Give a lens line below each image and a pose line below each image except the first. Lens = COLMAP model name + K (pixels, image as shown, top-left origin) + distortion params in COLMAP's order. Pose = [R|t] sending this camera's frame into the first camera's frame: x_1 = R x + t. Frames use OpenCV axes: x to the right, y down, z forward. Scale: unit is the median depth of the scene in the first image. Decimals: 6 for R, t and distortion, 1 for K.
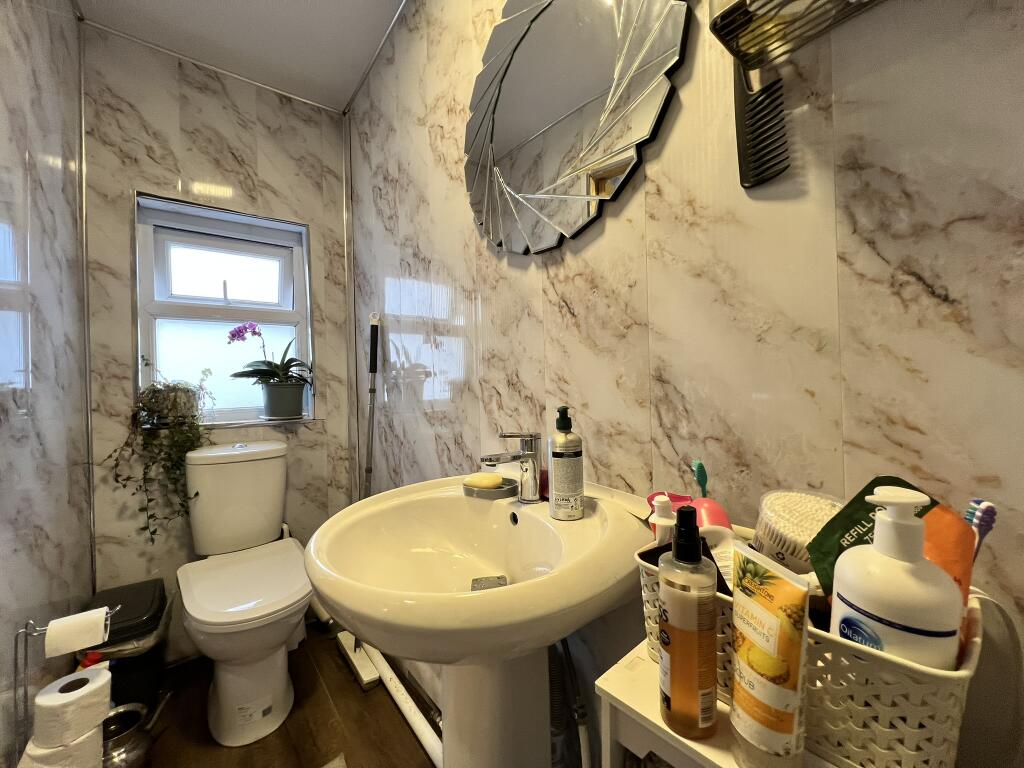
lens RADIAL K [[411.7, 0, 510.8], [0, 411.7, 385.7], [0, 0, 1]] dist [-0.002660, -0.000169]
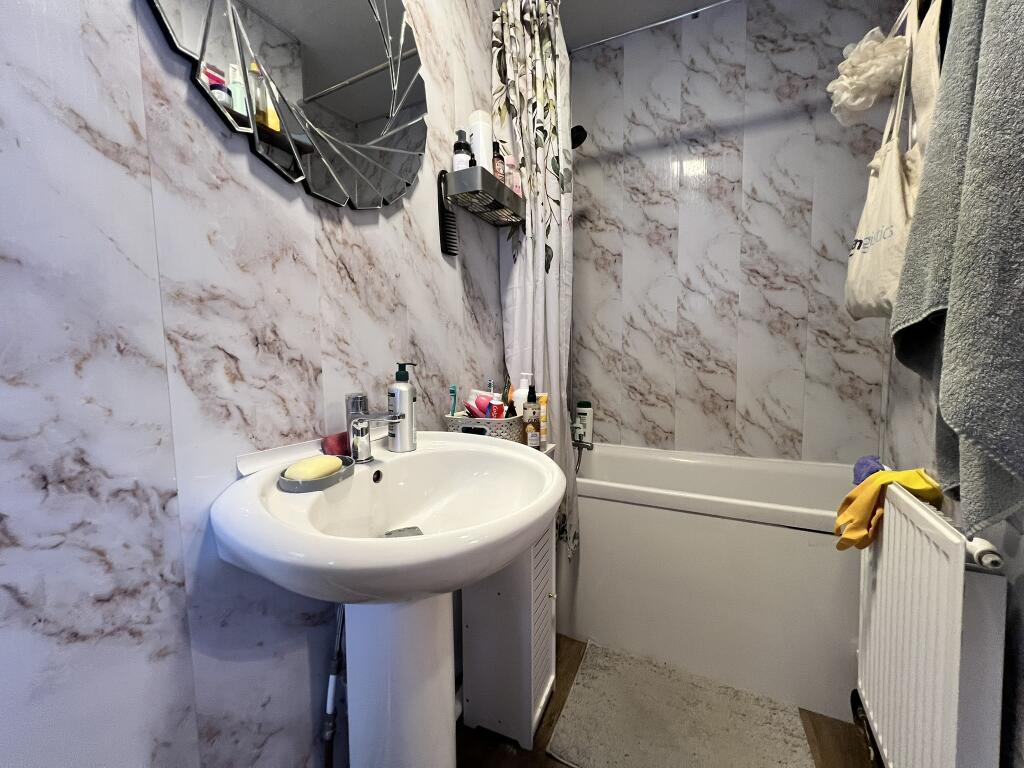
lens RADIAL K [[411.4, 0, 511.3], [0, 411.4, 379.9], [0, 0, 1]] dist [-0.000014, -0.000118]
pose [[-0.432277, -0.045909, 0.900571, -1.011937], [0.018396, 0.998046, 0.059709, 0.030717], [-0.901553, 0.042378, -0.430588, 1.106403]]
